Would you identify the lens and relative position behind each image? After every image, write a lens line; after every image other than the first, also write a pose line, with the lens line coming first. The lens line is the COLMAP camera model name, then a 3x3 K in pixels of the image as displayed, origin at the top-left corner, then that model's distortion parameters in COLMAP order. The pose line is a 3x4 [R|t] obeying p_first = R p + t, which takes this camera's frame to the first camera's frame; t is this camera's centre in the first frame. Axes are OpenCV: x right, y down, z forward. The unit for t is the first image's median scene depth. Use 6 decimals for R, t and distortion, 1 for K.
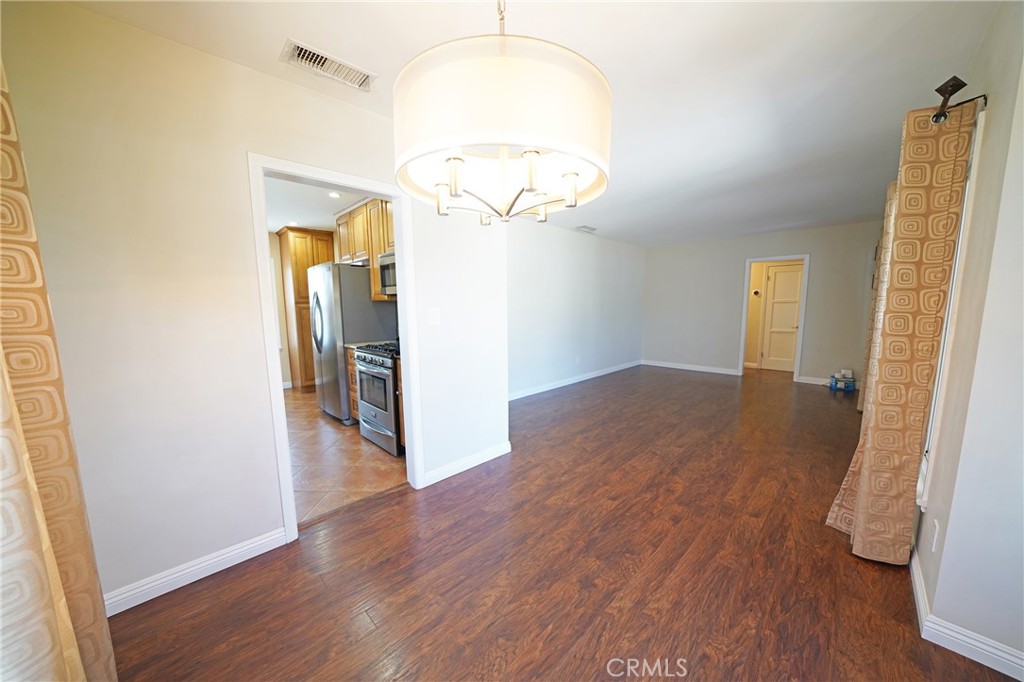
lens RADIAL K [[347.2, 0, 505.7], [0, 347.2, 346.3], [0, 0, 1]] dist [-0.000092, -0.000039]
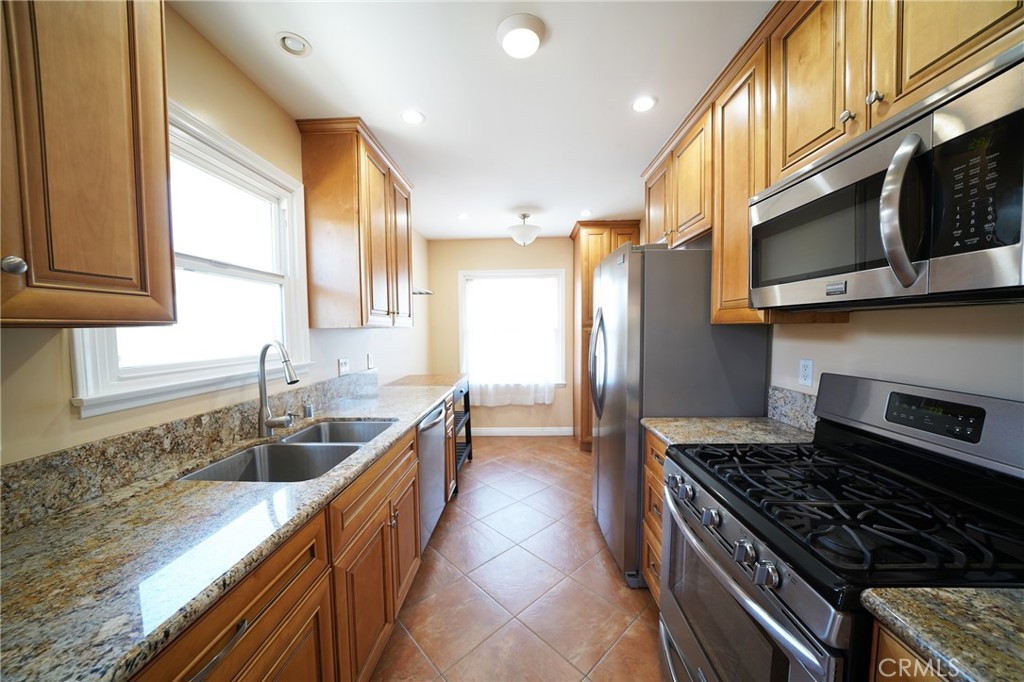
lens RADIAL K [[347.2, 0, 508.8], [0, 347.2, 340.3], [0, 0, 1]] dist [-0.000092, -0.000039]
pose [[0.685272, 0.037136, -0.727339, -0.229872], [-0.092147, 0.995094, -0.036011, -0.067980], [0.722434, 0.091700, 0.685332, 0.496974]]
